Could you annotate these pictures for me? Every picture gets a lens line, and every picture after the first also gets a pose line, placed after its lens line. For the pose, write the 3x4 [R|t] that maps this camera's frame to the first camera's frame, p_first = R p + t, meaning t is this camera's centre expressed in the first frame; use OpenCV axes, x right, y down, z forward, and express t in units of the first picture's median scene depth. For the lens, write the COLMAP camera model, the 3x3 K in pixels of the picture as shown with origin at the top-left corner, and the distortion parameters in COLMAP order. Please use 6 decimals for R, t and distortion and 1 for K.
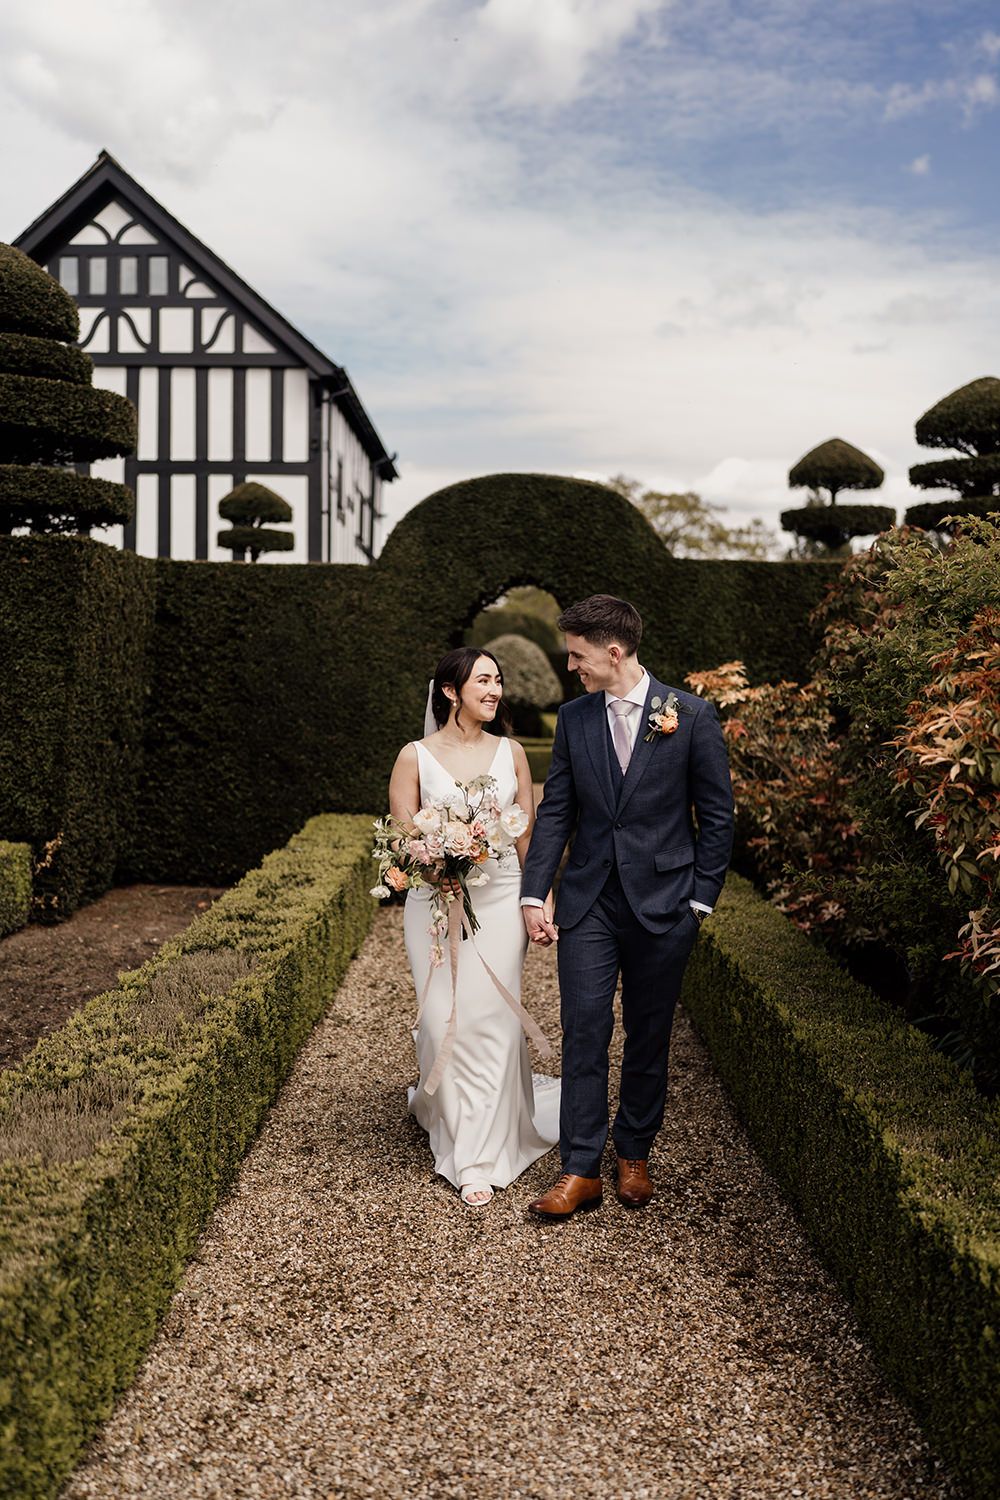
lens RADIAL K [[1511.1, 0, 500.0], [0, 1511.1, 750.0], [0, 0, 1]] dist [0.013335, 0.012928]
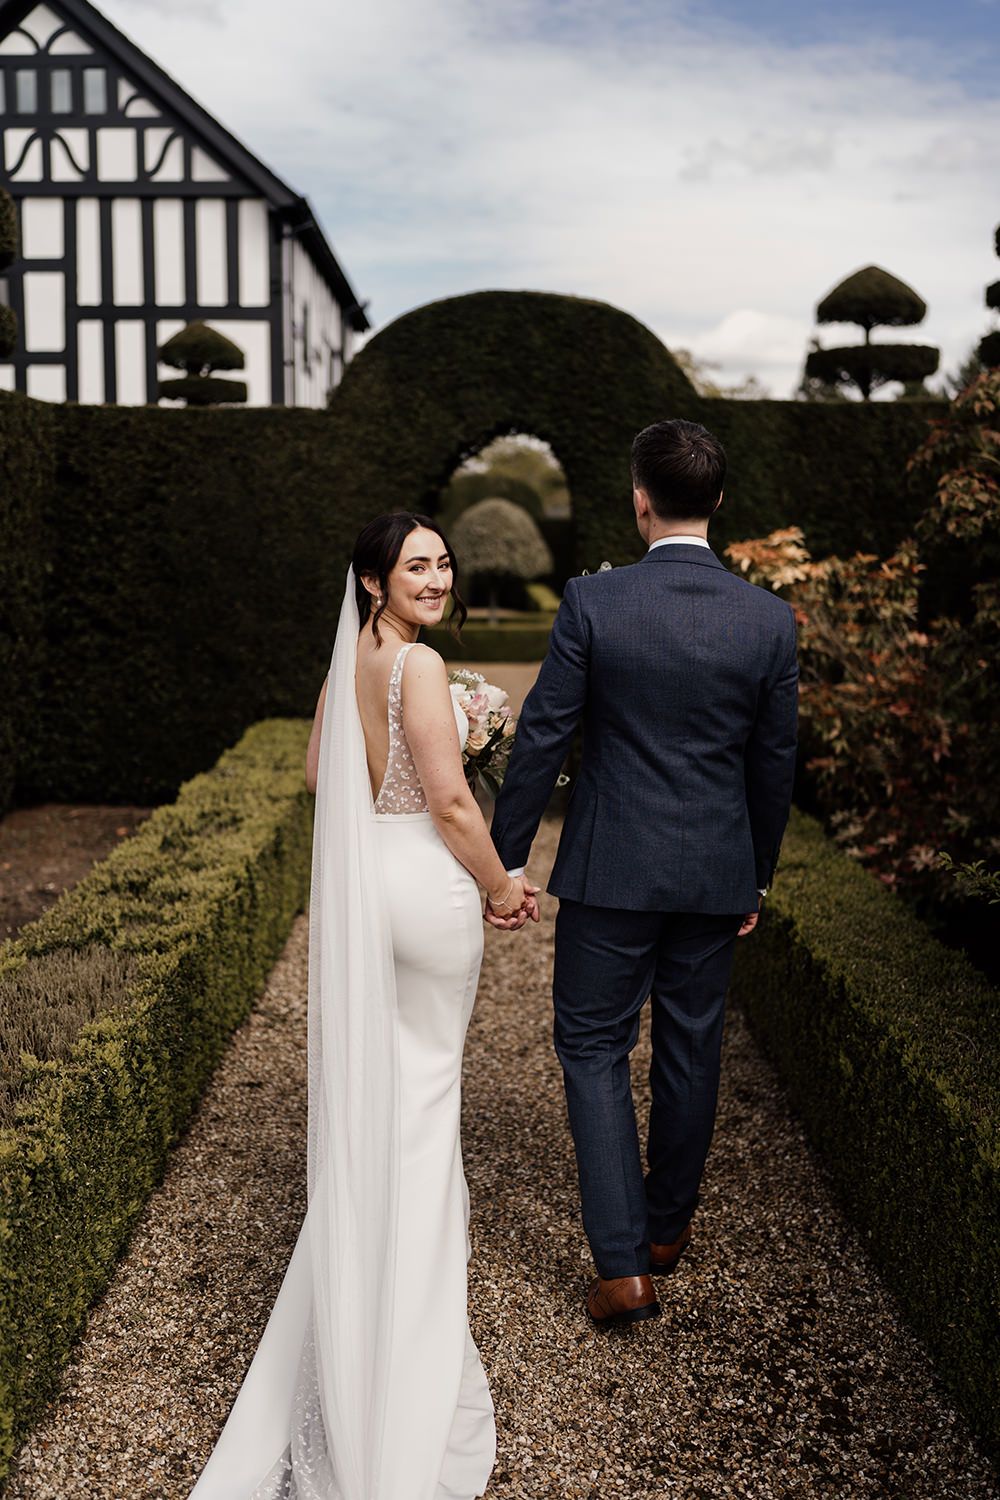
lens RADIAL K [[1511.1, 0, 500.0], [0, 1511.1, 750.0], [0, 0, 1]] dist [0.013335, 0.012928]
pose [[0.999923, -0.006961, 0.010285, -0.000734], [0.006043, 0.996213, 0.086738, -0.011165], [-0.010850, -0.086669, 0.996178, 0.186901]]
